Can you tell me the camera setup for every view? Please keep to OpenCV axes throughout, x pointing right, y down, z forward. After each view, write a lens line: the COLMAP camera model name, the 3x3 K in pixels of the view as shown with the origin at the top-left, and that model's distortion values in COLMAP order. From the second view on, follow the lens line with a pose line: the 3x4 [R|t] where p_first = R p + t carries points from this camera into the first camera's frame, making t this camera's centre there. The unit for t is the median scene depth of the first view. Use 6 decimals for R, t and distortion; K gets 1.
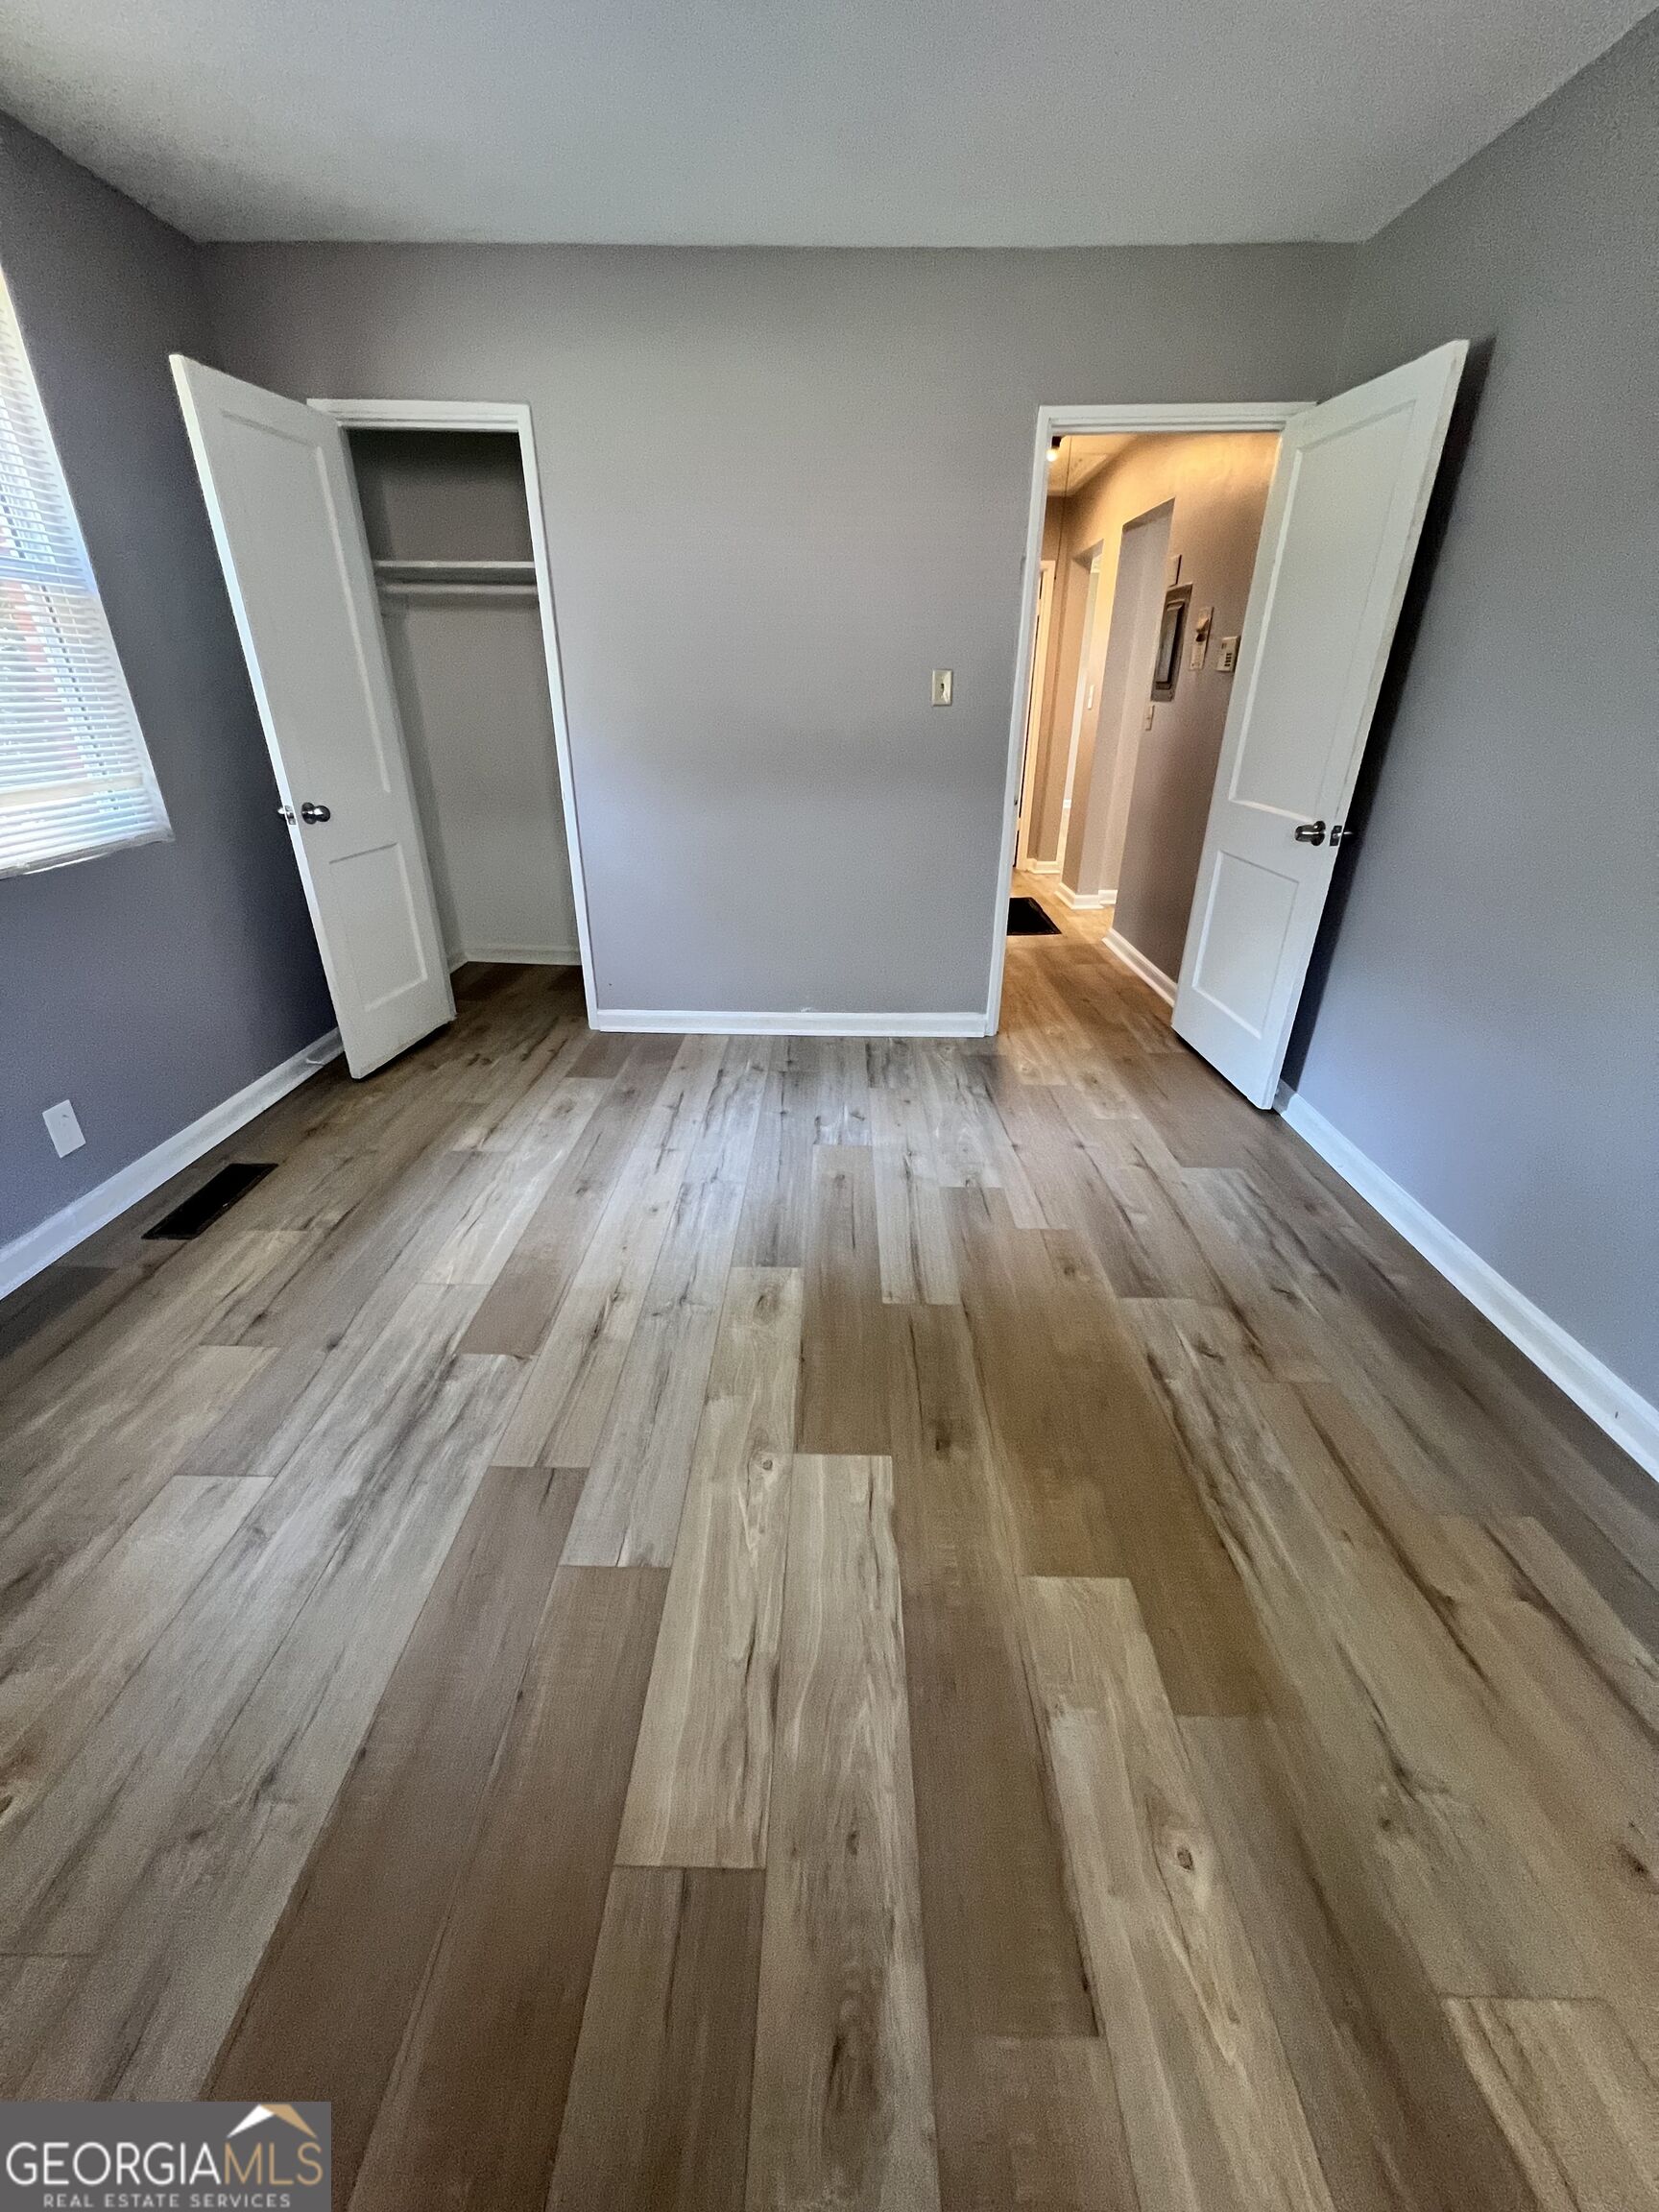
lens RADIAL K [[881.4, 0, 829.5], [0, 881.4, 1106.0], [0, 0, 1]] dist [0.000298, -0.000163]
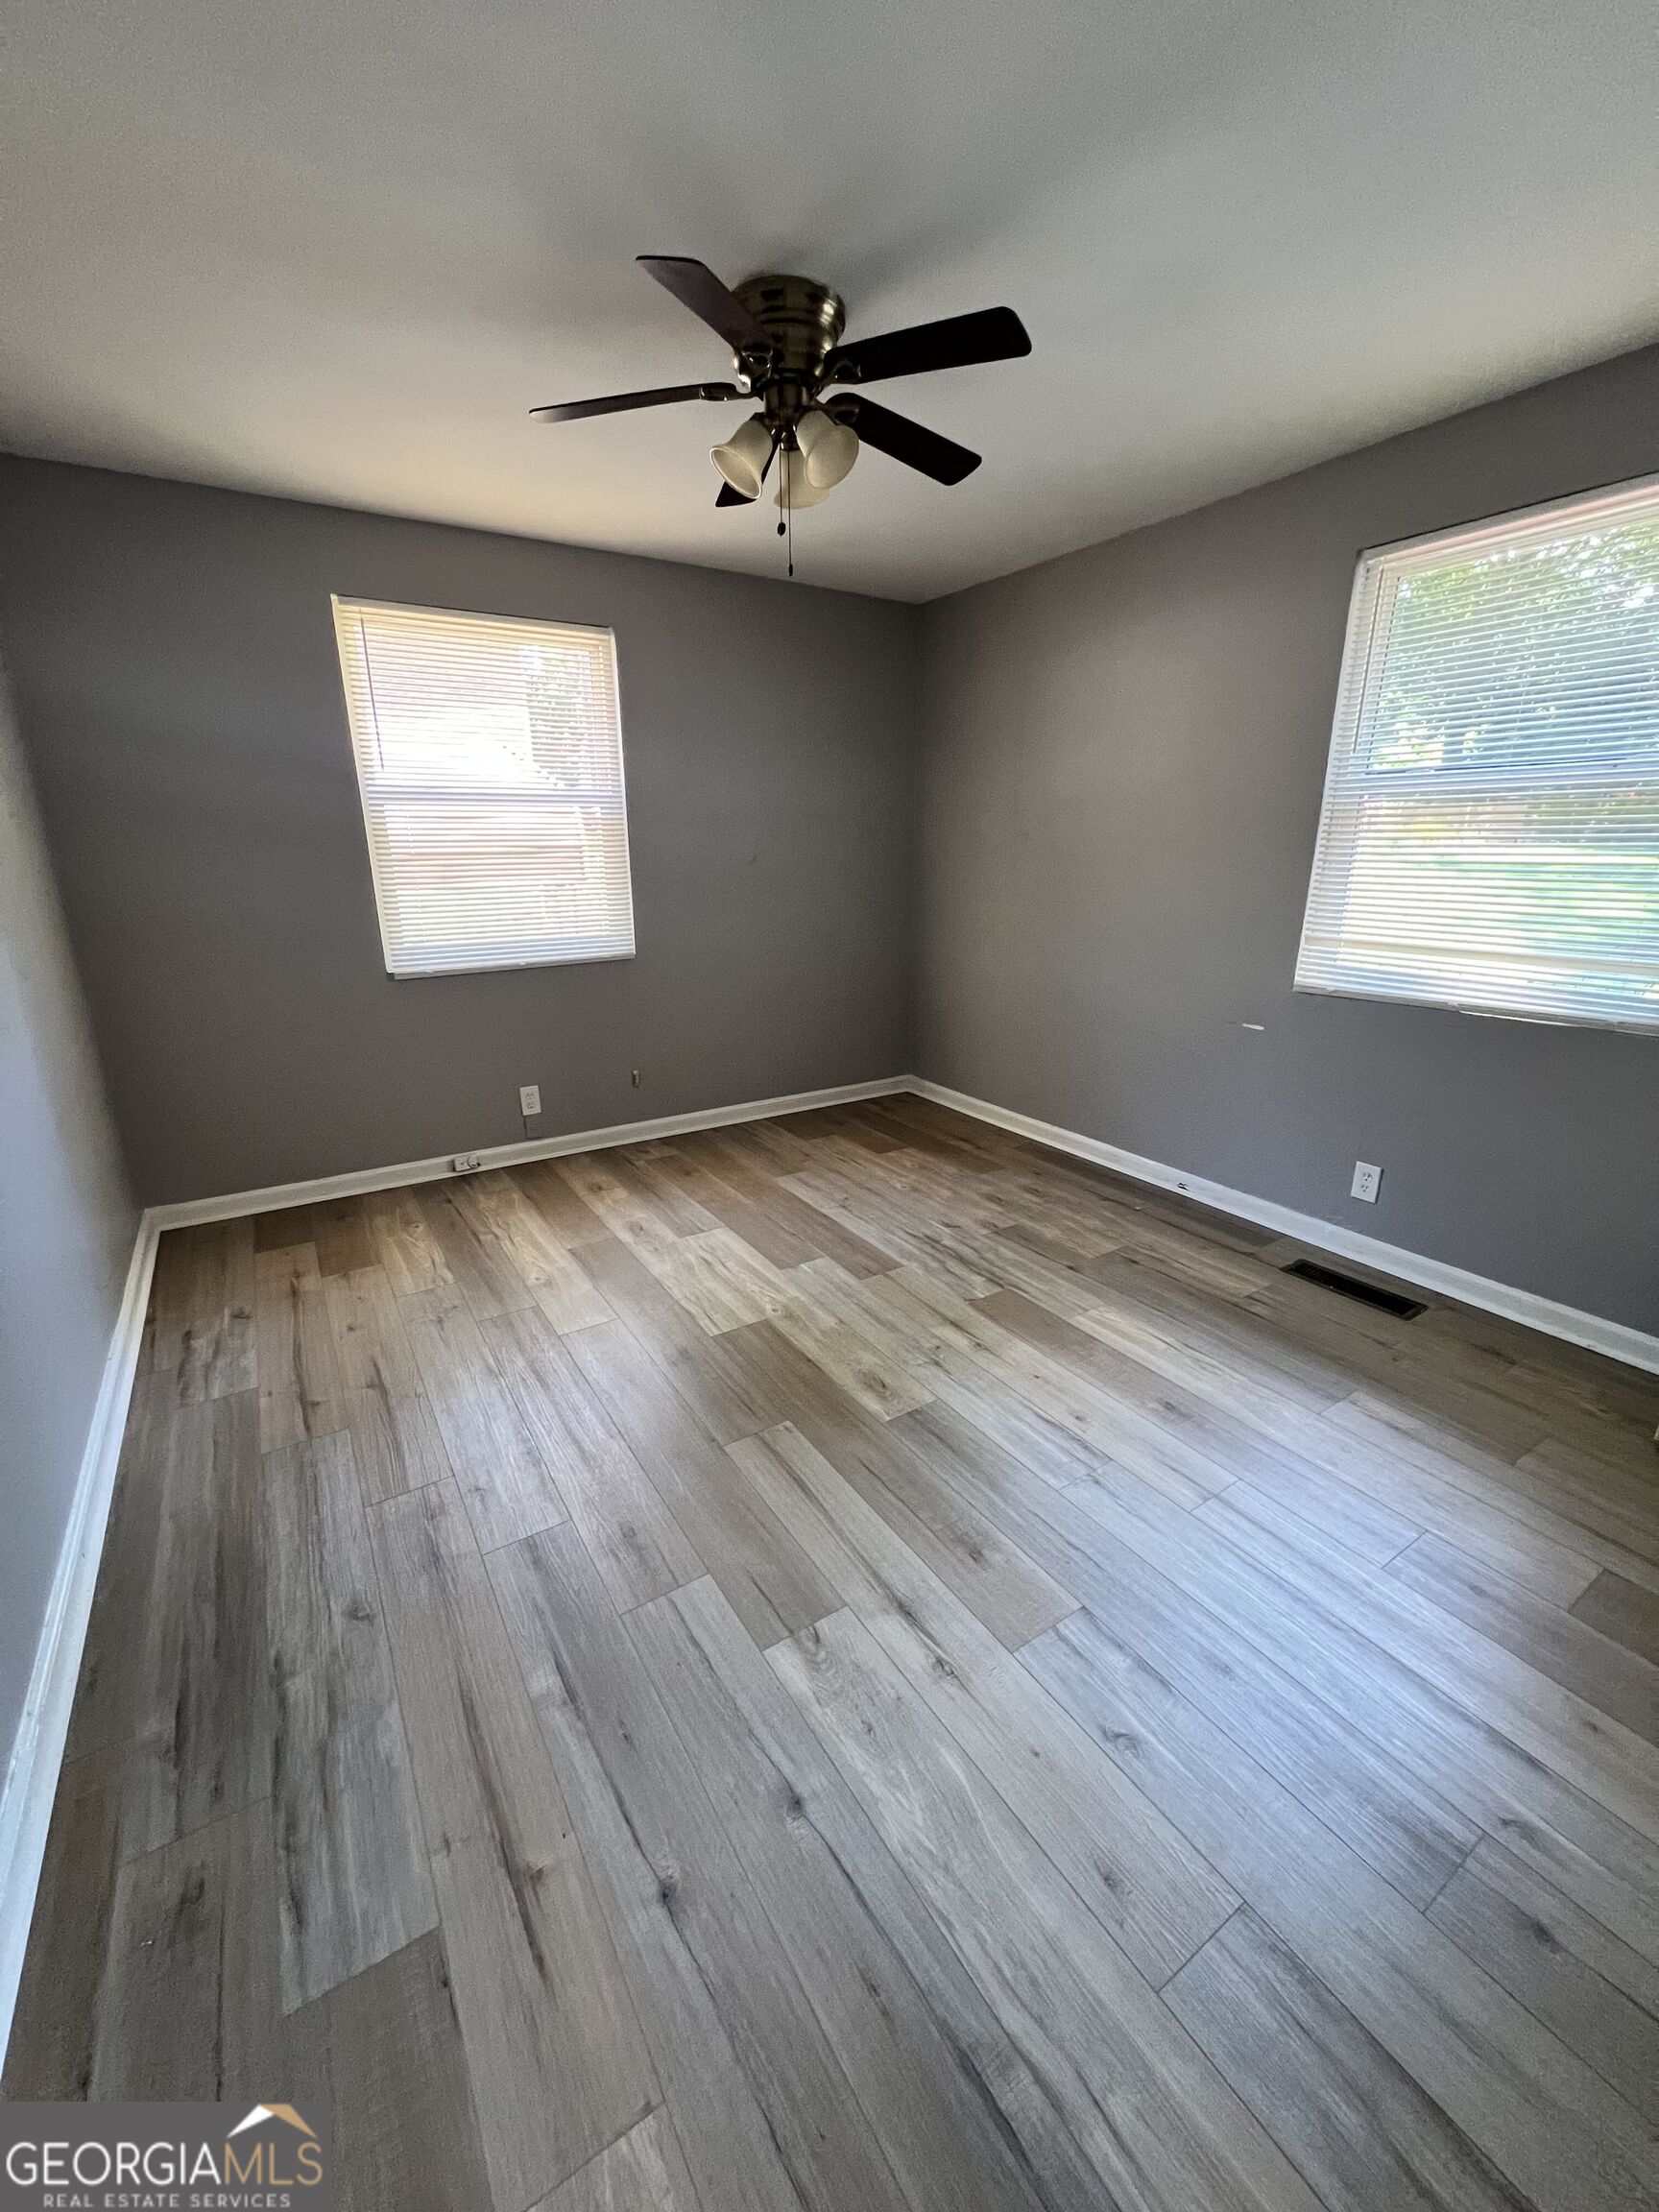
lens RADIAL K [[881.4, 0, 829.5], [0, 881.4, 1106.0], [0, 0, 1]] dist [0.000298, -0.000163]
pose [[-0.834937, 0.156406, -0.527653, 0.503004], [-0.235831, 0.764599, 0.599811, -0.691355], [0.497257, 0.625241, -0.601506, 1.375757]]
